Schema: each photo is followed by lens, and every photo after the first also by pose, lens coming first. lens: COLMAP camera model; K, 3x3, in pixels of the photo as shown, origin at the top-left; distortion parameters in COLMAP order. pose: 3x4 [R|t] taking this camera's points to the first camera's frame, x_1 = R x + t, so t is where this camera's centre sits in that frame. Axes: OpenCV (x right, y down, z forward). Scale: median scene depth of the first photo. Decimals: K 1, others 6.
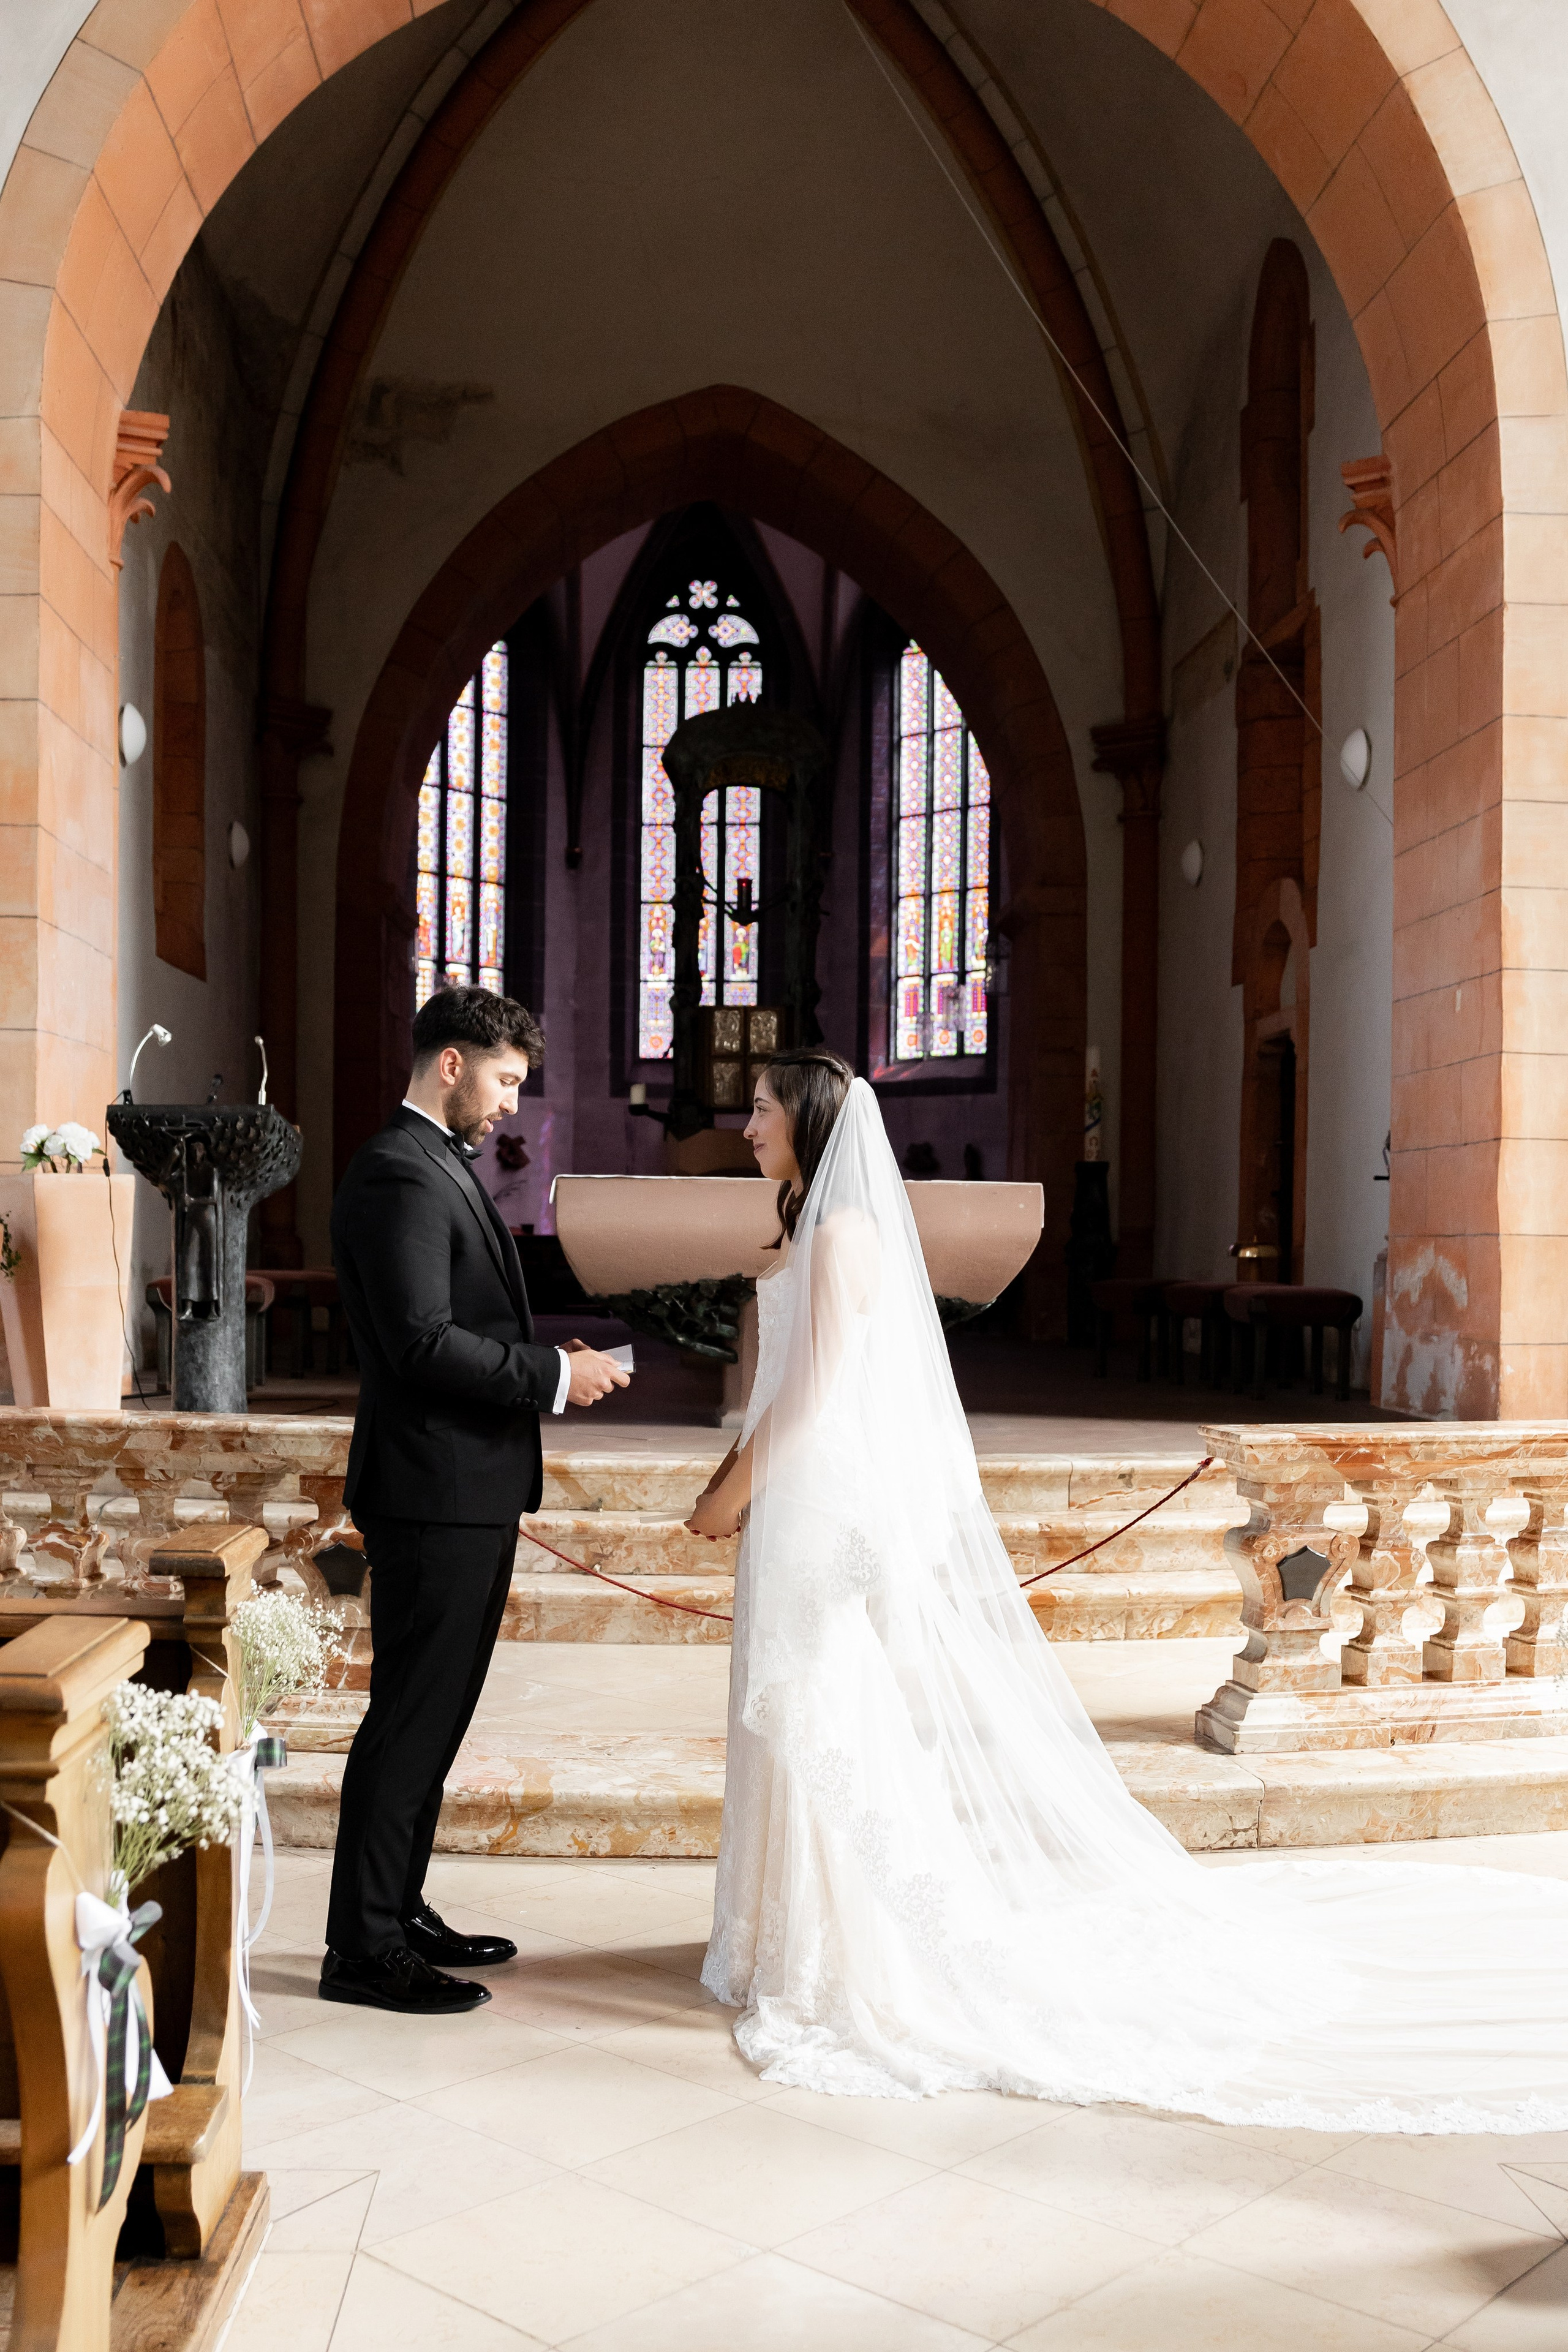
lens RADIAL K [[2206.3, 0, 784.0], [0, 2206.3, 1176.0], [0, 0, 1]] dist [0.004380, 0.000483]
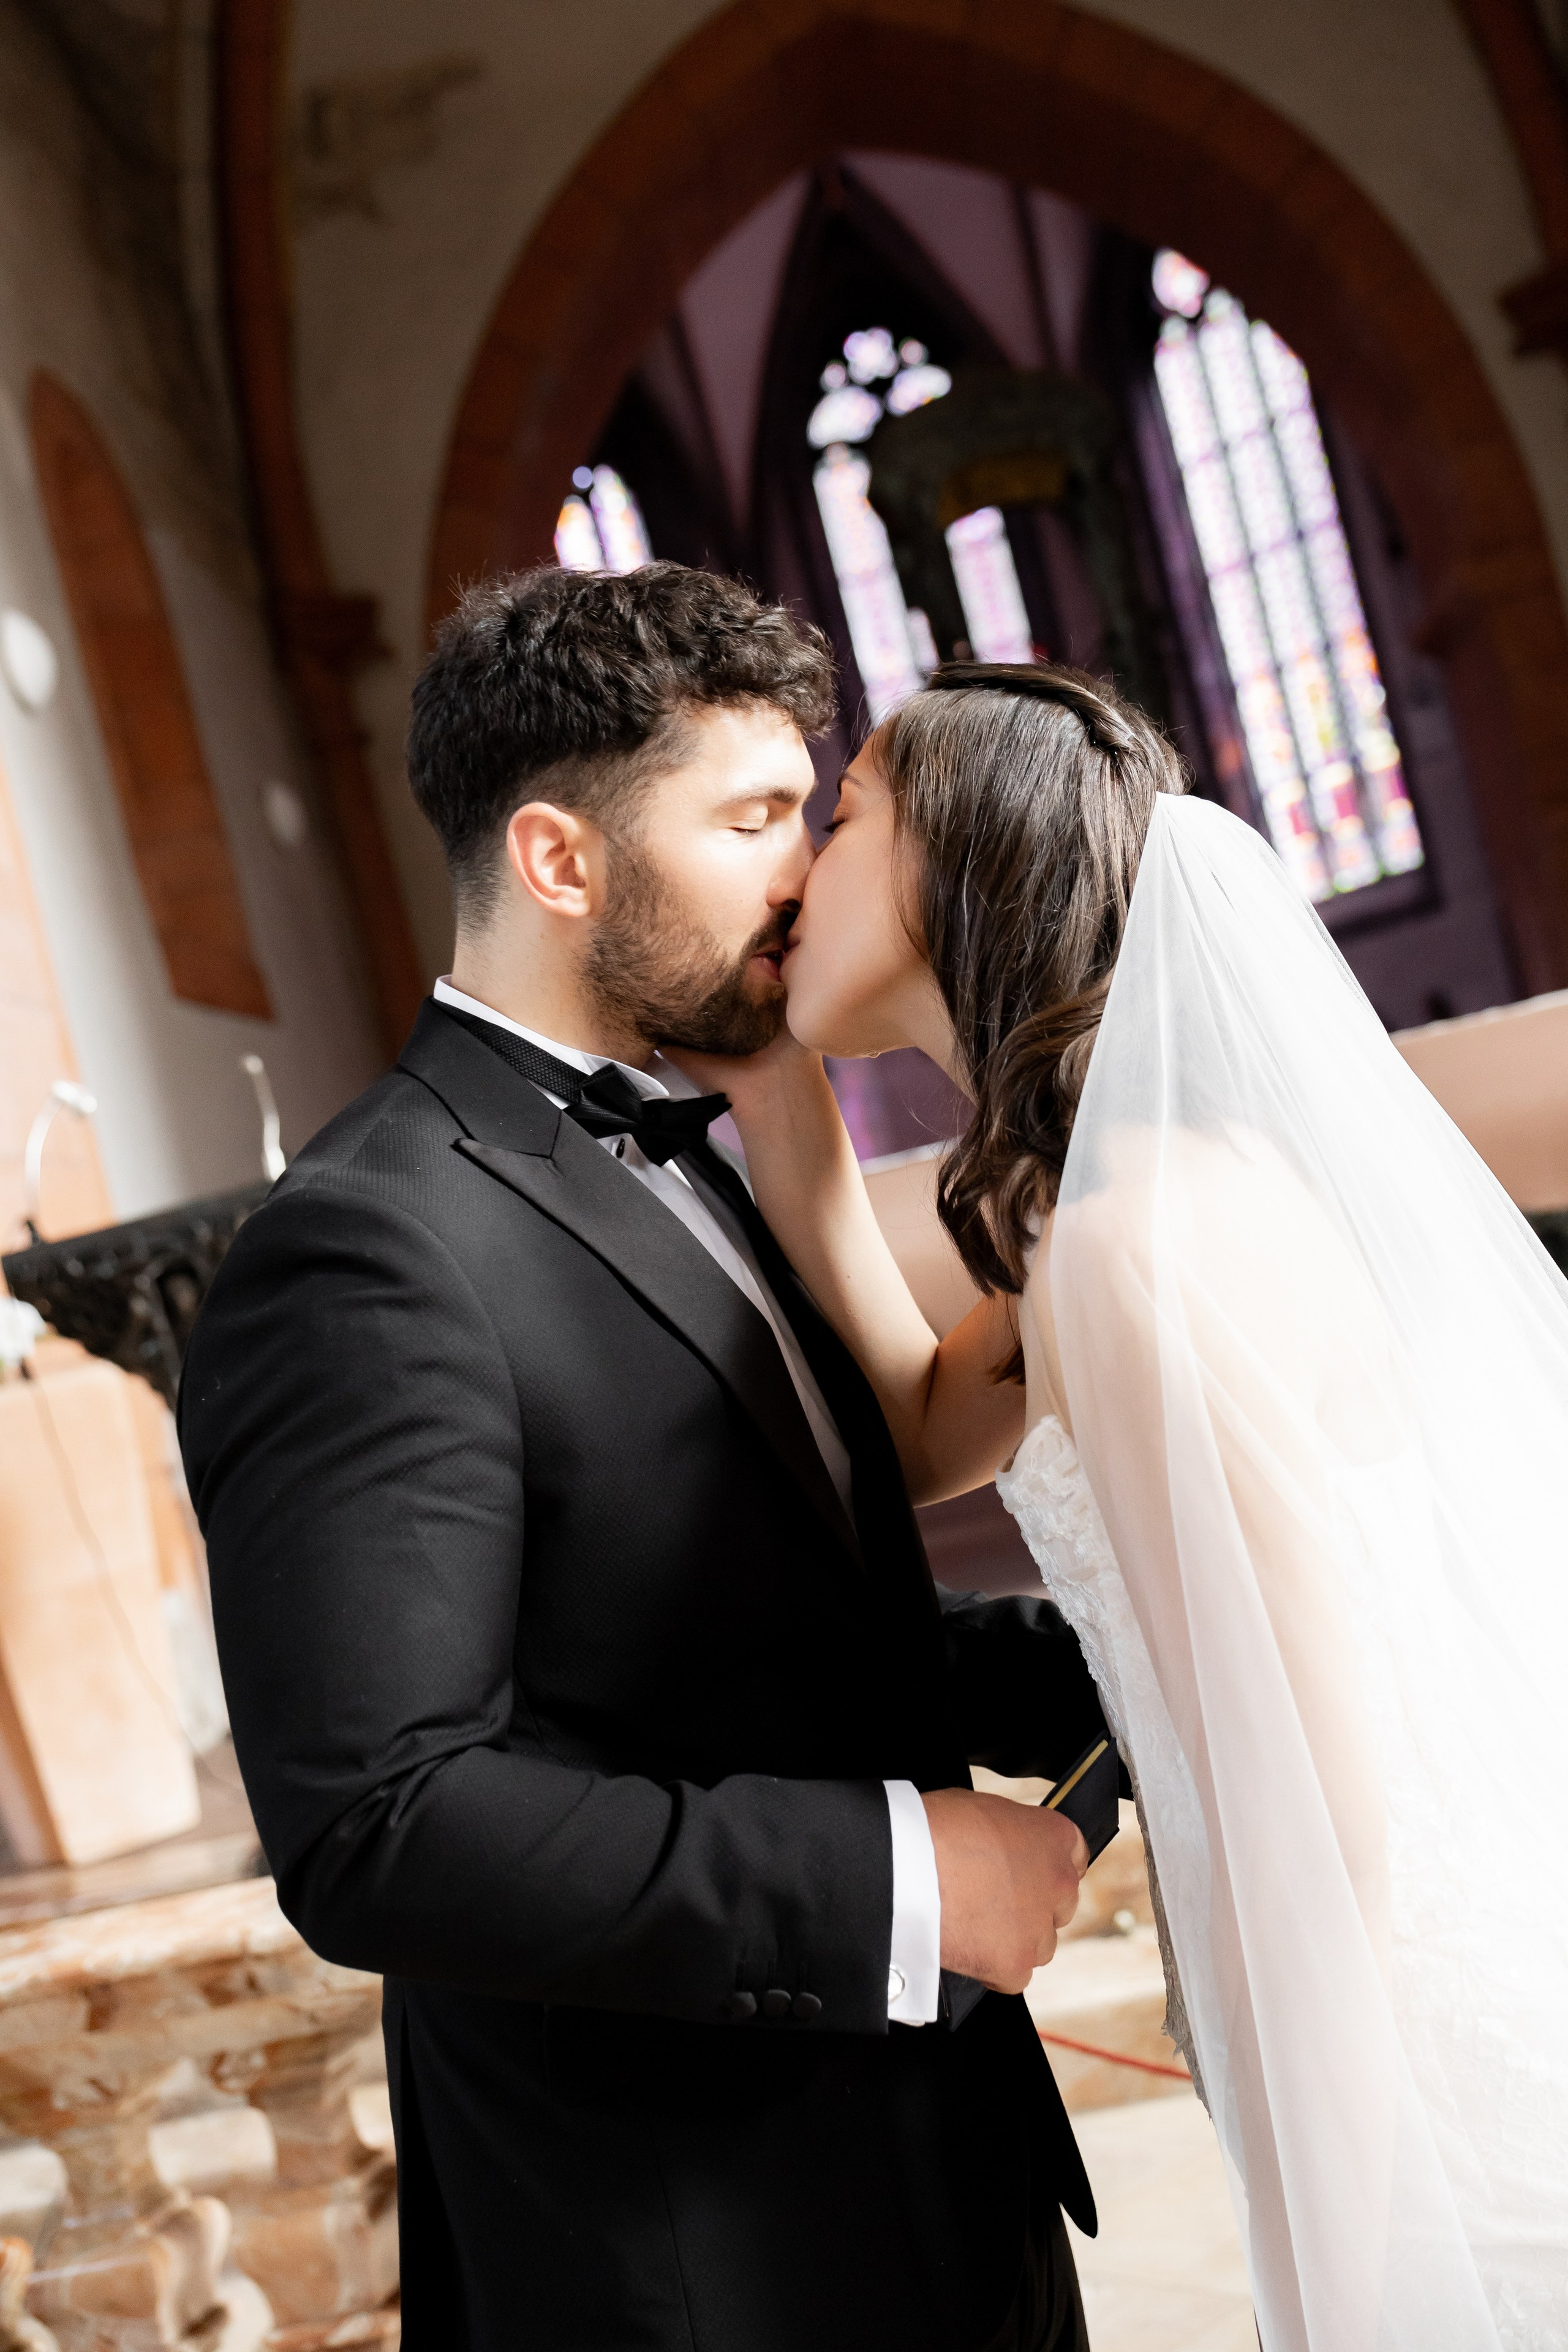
lens RADIAL K [[3001.6, 0, 784.0], [0, 3001.6, 1176.0], [0, 0, 1]] dist [0.207043, 0.007318]
pose [[0.958973, -0.251083, -0.131636, -0.009897], [0.252098, 0.967658, -0.009171, 0.001667], [0.129681, -0.024390, 0.991256, 0.122705]]
